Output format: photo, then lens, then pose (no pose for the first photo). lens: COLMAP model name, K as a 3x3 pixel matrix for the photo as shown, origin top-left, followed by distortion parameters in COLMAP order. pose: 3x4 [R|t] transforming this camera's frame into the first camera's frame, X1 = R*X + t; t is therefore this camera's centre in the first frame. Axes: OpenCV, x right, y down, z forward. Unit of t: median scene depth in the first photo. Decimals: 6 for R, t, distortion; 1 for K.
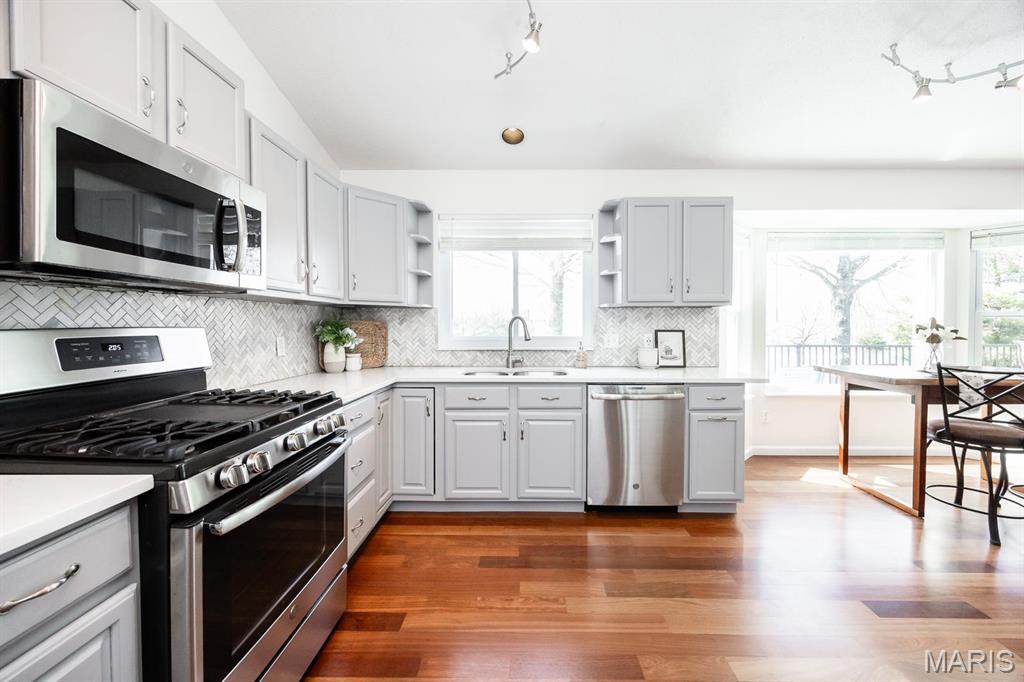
lens RADIAL K [[376.4, 0, 566.9], [0, 376.4, 330.4], [0, 0, 1]] dist [0.001343, 0.000106]
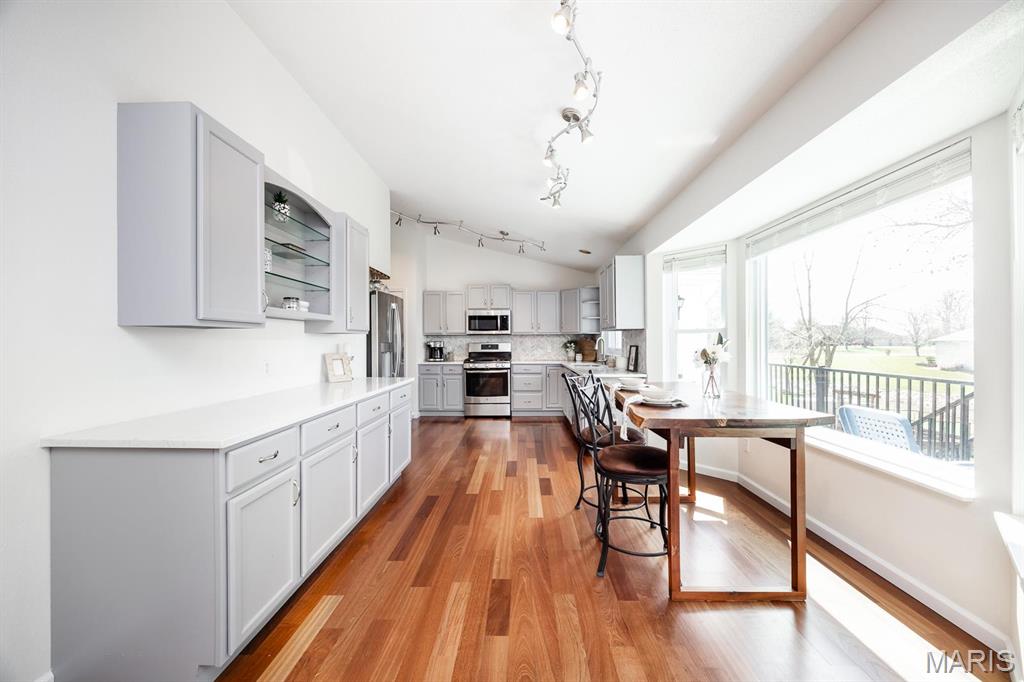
lens RADIAL K [[388.2, 0, 512.0], [0, 388.2, 341.0], [0, 0, 1]] dist [0.001587, -0.000023]
pose [[-0.017234, -0.001098, -0.999851, 1.863600], [-0.011949, 0.999928, -0.000892, -0.012893], [0.999780, 0.011932, -0.017245, 0.591017]]
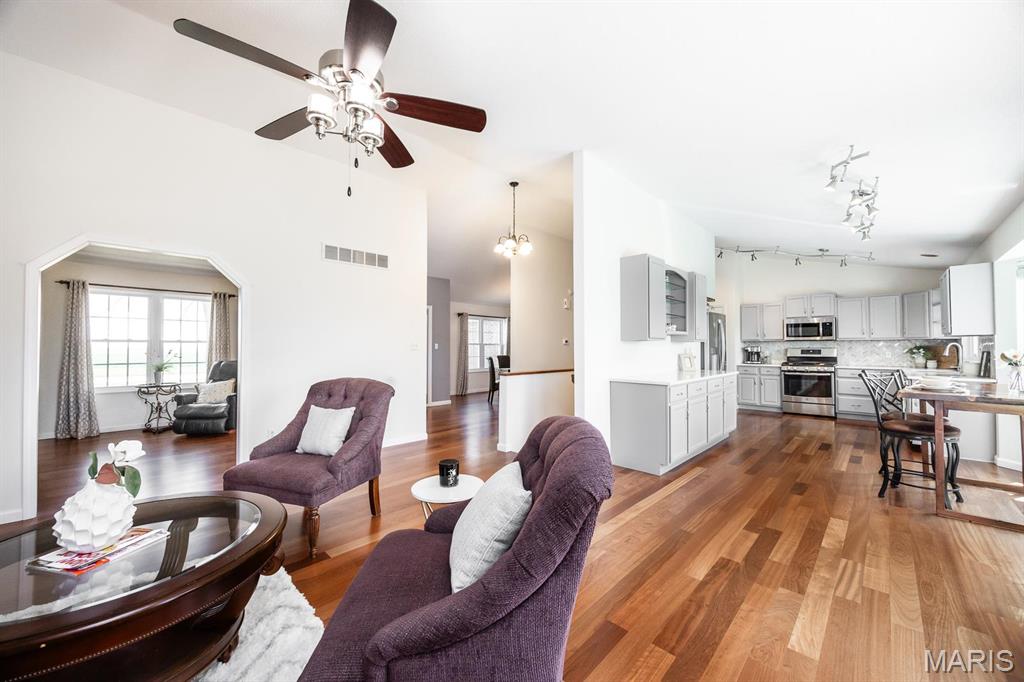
lens RADIAL K [[388.2, 0, 512.0], [0, 388.2, 341.0], [0, 0, 1]] dist [0.001587, -0.000023]
pose [[-0.687174, -0.011355, -0.726404, 2.705725], [-0.010993, 0.999926, -0.005231, -0.013845], [0.726409, 0.004391, -0.687248, 0.743358]]
